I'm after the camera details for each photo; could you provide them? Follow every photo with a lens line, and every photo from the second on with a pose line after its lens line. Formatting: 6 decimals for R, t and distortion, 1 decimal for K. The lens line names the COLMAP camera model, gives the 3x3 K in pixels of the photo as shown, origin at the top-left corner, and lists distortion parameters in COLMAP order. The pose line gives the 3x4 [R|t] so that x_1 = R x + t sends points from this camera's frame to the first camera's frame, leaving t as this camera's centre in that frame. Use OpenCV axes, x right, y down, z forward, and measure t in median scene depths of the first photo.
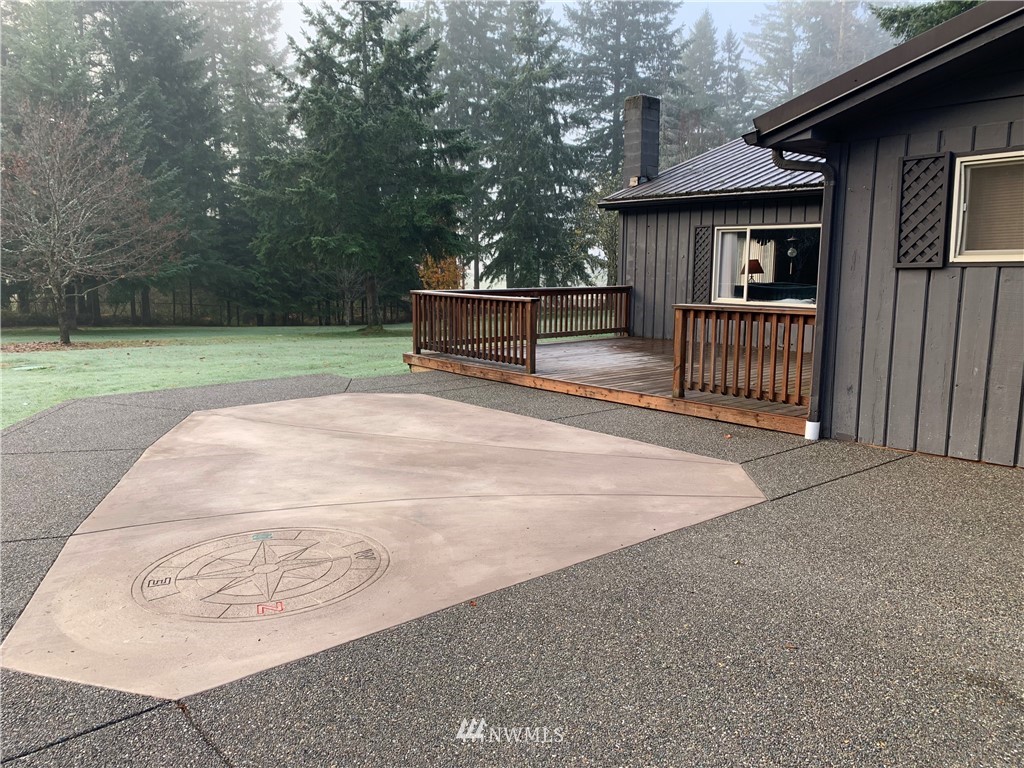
lens RADIAL K [[782.2, 0, 511.1], [0, 782.2, 379.2], [0, 0, 1]] dist [0.055942, -0.058277]
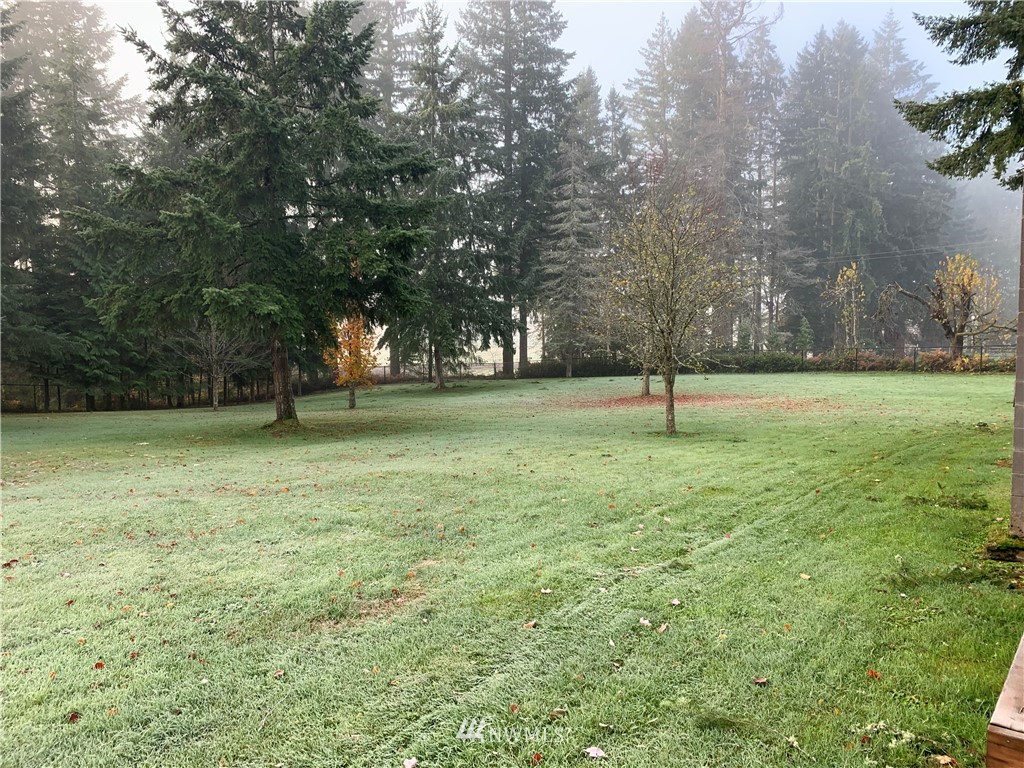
lens RADIAL K [[782.2, 0, 507.3], [0, 782.2, 386.0], [0, 0, 1]] dist [0.055942, -0.058277]
pose [[0.981679, -0.018786, 0.189615, -0.068254], [0.032346, 0.997115, -0.068671, -0.025802], [-0.187778, 0.073546, 0.979454, 0.171495]]
